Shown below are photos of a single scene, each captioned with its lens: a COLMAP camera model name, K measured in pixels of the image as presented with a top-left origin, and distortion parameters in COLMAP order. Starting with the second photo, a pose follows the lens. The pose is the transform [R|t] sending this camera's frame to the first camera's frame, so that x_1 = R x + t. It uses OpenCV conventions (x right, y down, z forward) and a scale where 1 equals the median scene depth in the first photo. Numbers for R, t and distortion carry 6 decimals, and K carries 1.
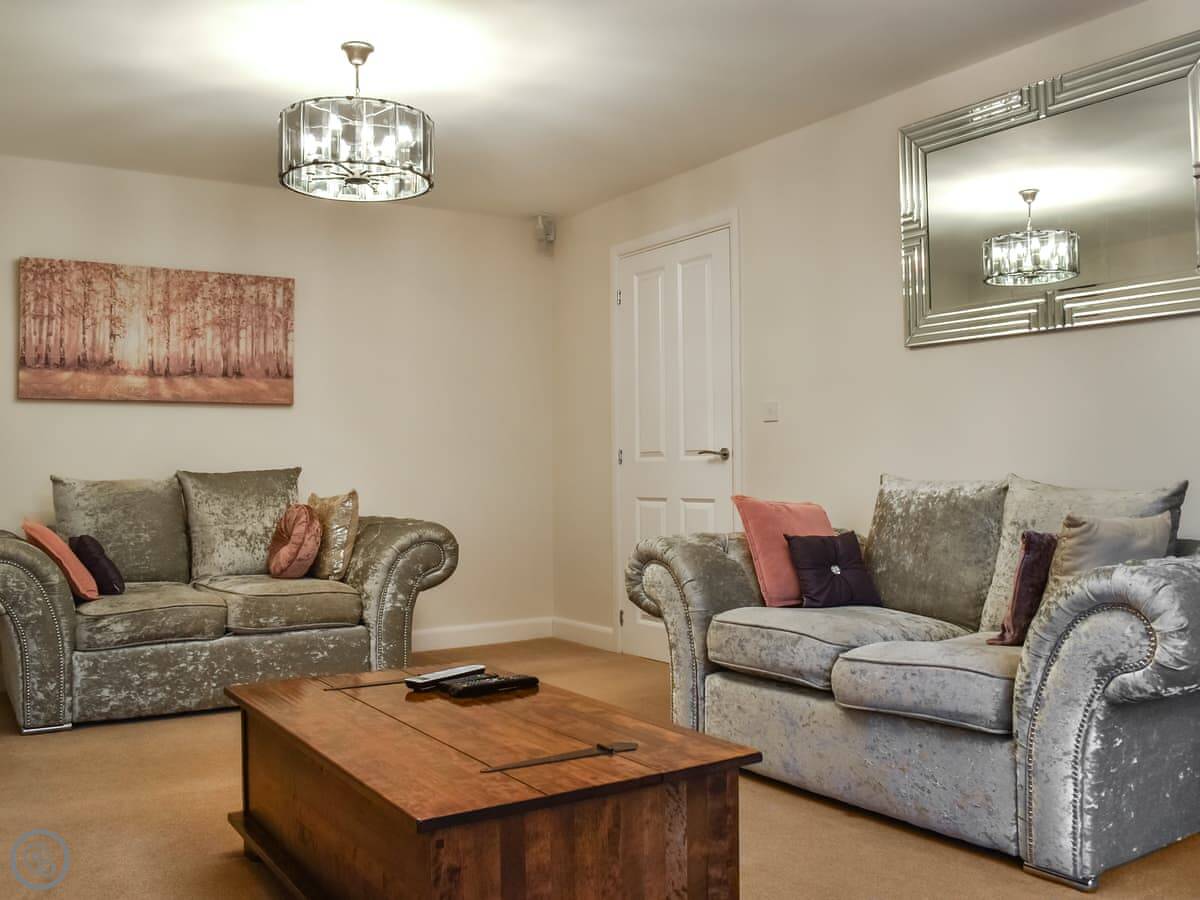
lens RADIAL K [[1059.7, 0, 538.0], [0, 1059.7, 453.0], [0, 0, 1]] dist [-0.090547, -0.002341]
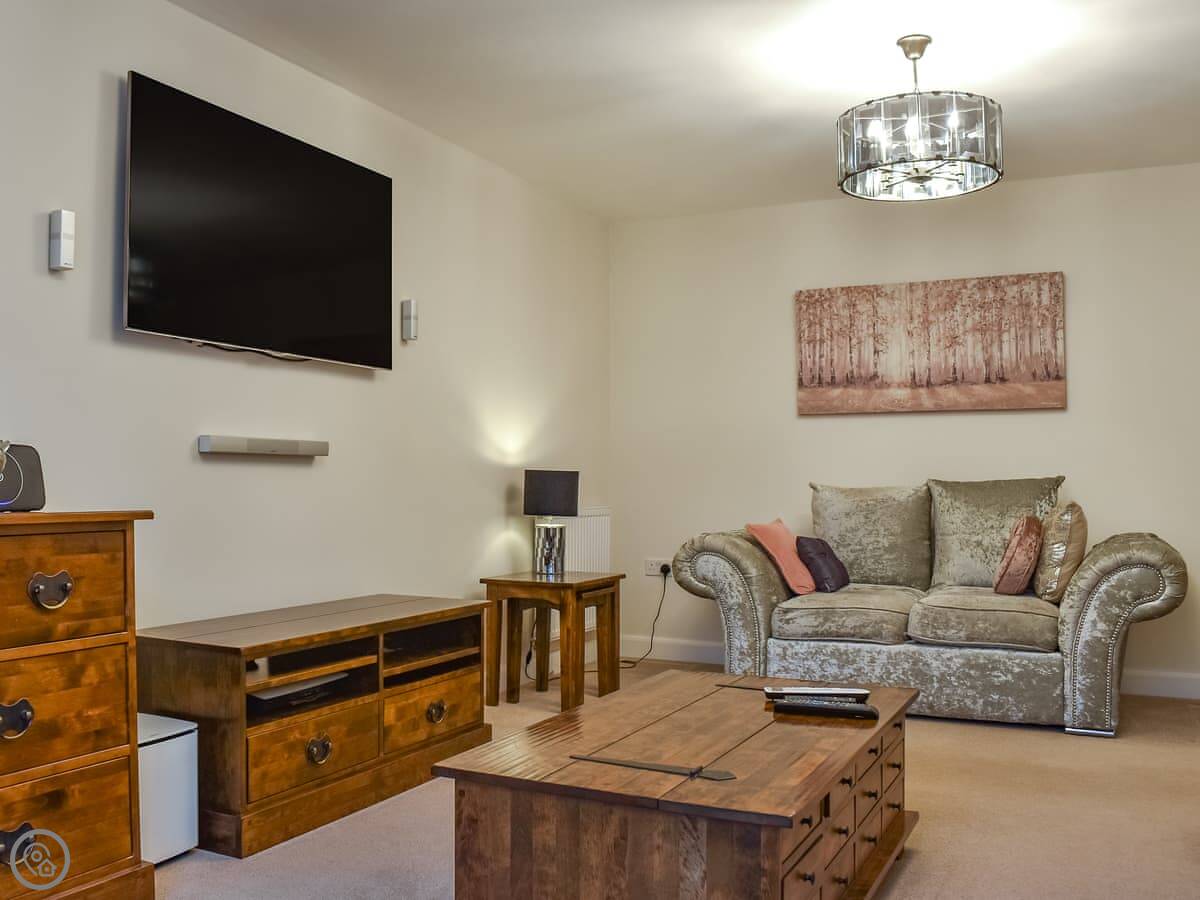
lens RADIAL K [[1059.7, 0, 538.0], [0, 1059.7, 453.0], [0, 0, 1]] dist [-0.090547, -0.002341]
pose [[0.506186, -0.012404, -0.862335, 0.351165], [0.007927, 0.999921, -0.009730, -0.001682], [0.862388, -0.001910, 0.506244, 0.163866]]
